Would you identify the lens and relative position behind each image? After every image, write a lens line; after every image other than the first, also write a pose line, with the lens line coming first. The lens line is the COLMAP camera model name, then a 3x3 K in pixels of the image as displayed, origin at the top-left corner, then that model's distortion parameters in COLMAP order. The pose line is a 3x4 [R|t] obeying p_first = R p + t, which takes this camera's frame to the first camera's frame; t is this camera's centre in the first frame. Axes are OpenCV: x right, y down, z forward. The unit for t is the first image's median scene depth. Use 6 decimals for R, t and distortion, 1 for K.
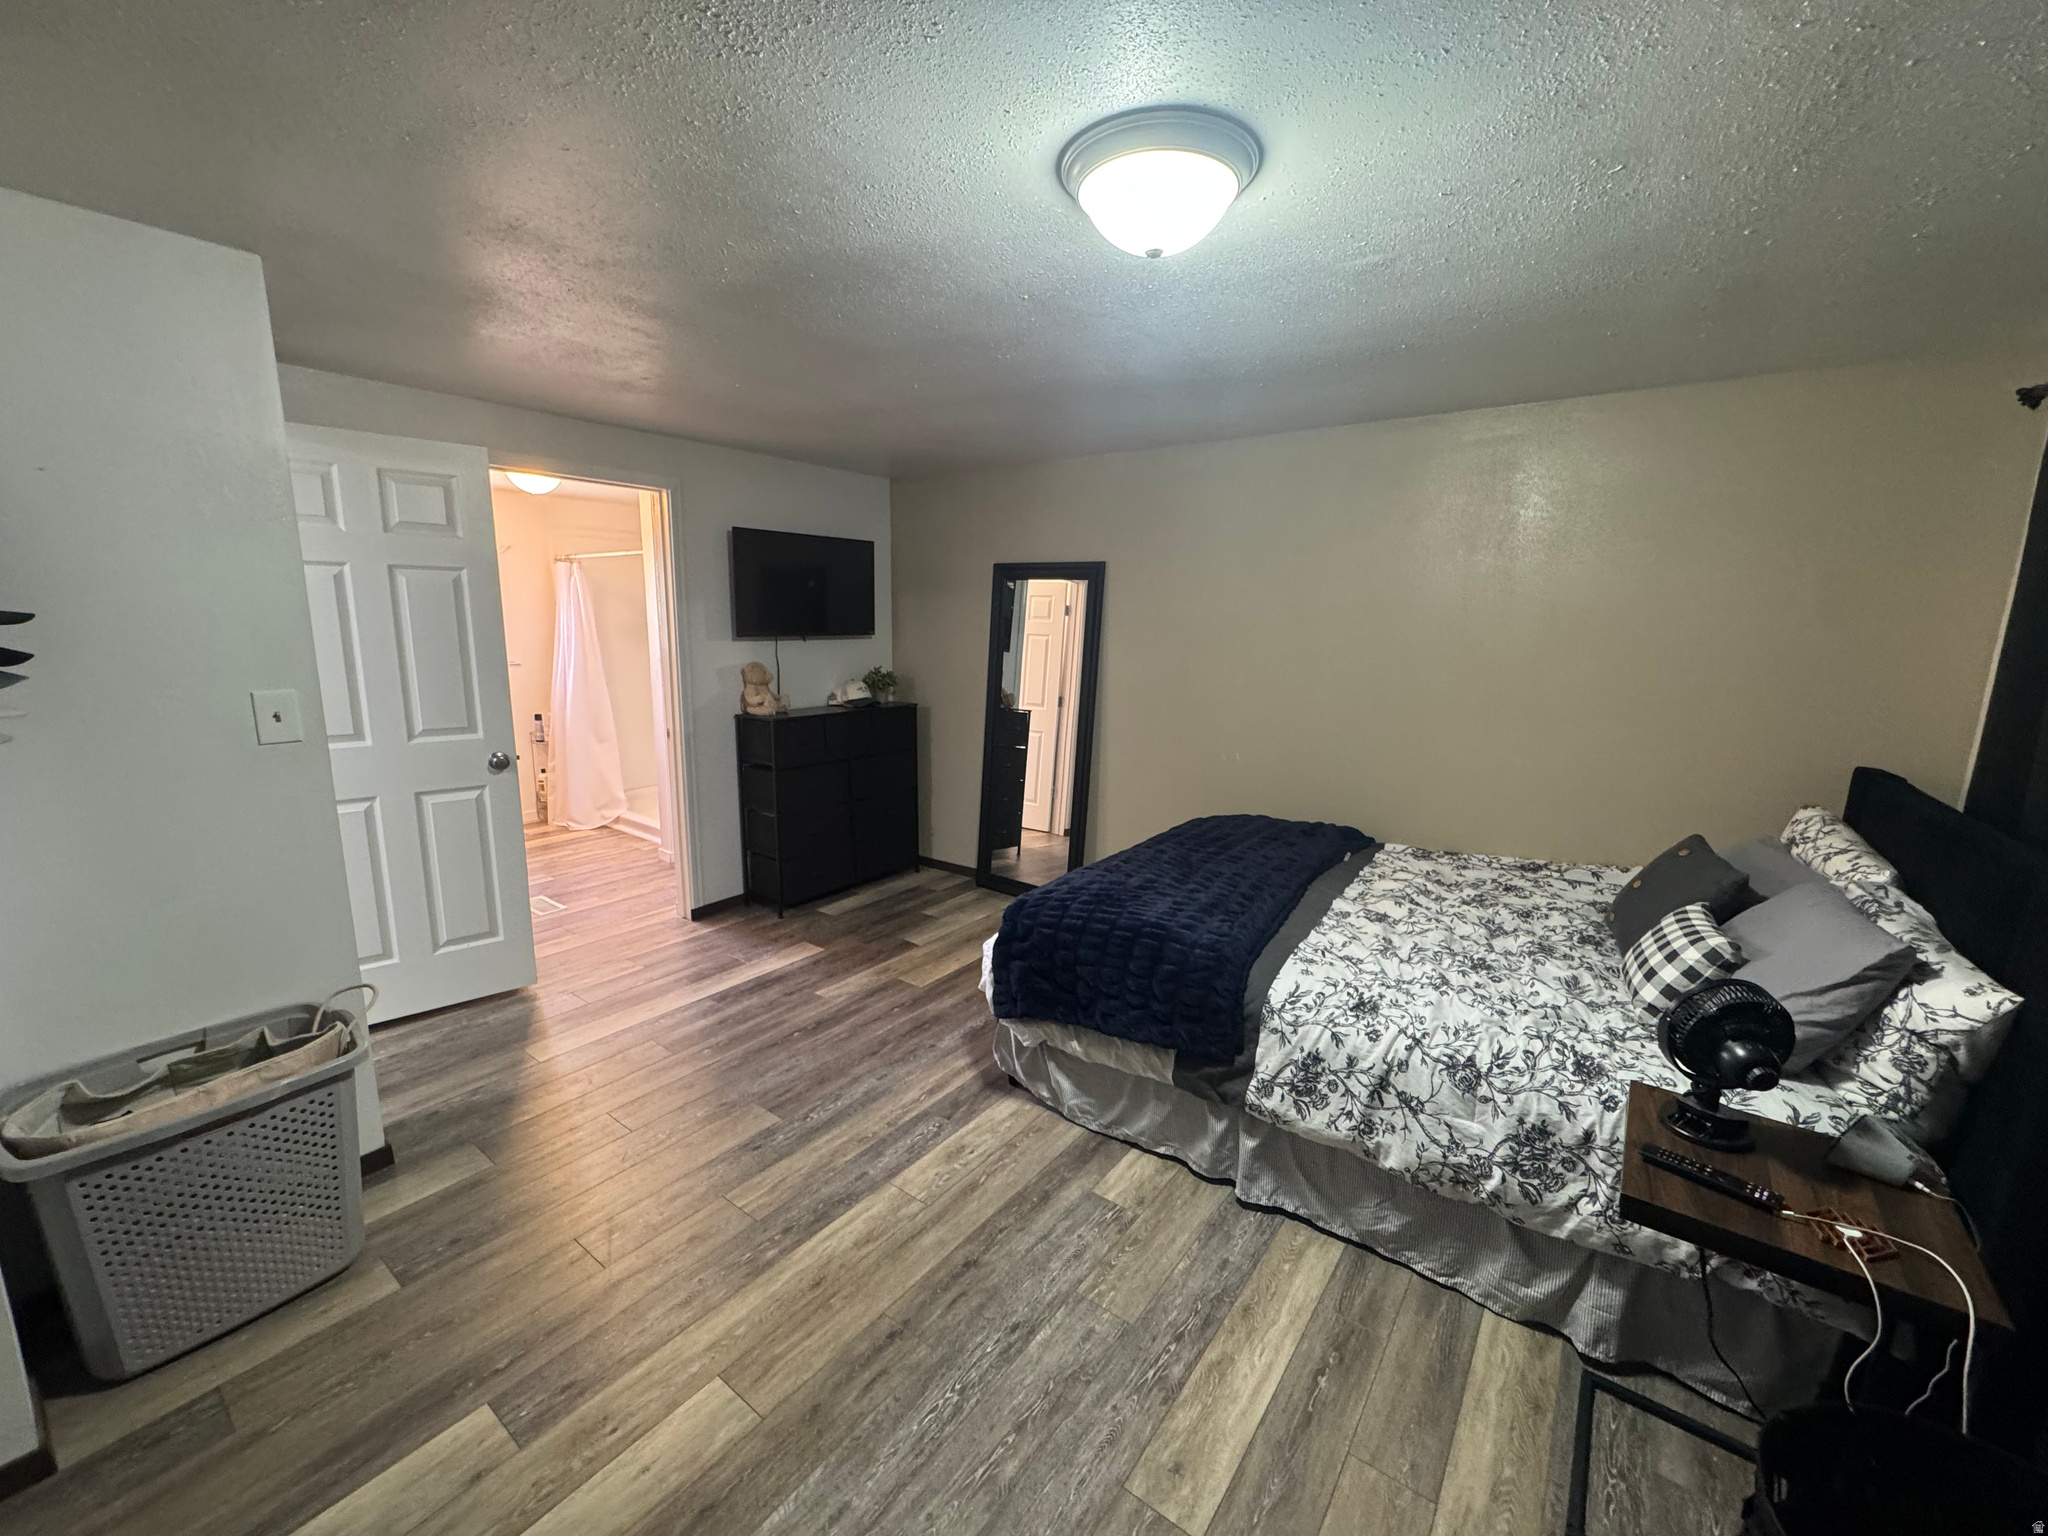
lens RADIAL K [[820.3, 0, 1033.2], [0, 820.3, 770.7], [0, 0, 1]] dist [-0.000861, 0.000372]
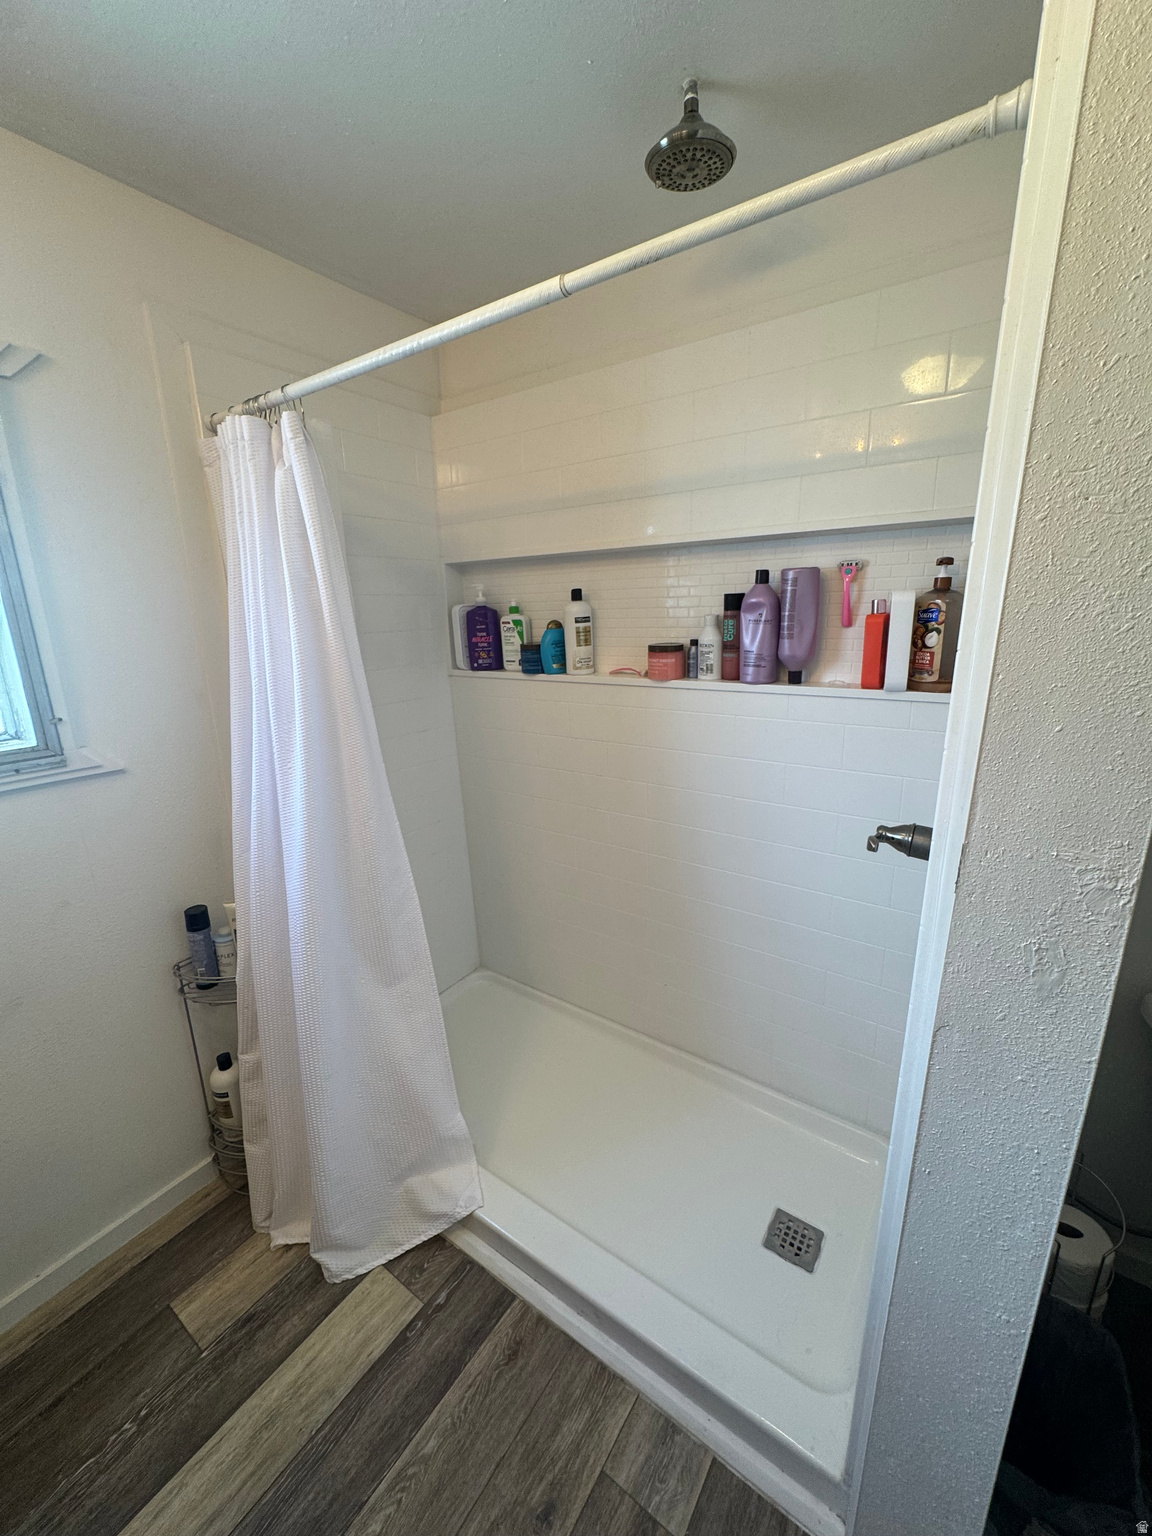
lens RADIAL K [[615.2, 0, 564.5], [0, 615.2, 767.2], [0, 0, 1]] dist [-0.000861, 0.000372]
pose [[0.999209, -0.034881, 0.019084, -1.124421], [0.033446, 0.996918, 0.070967, -0.335843], [-0.021501, -0.070272, 0.997296, 1.848729]]
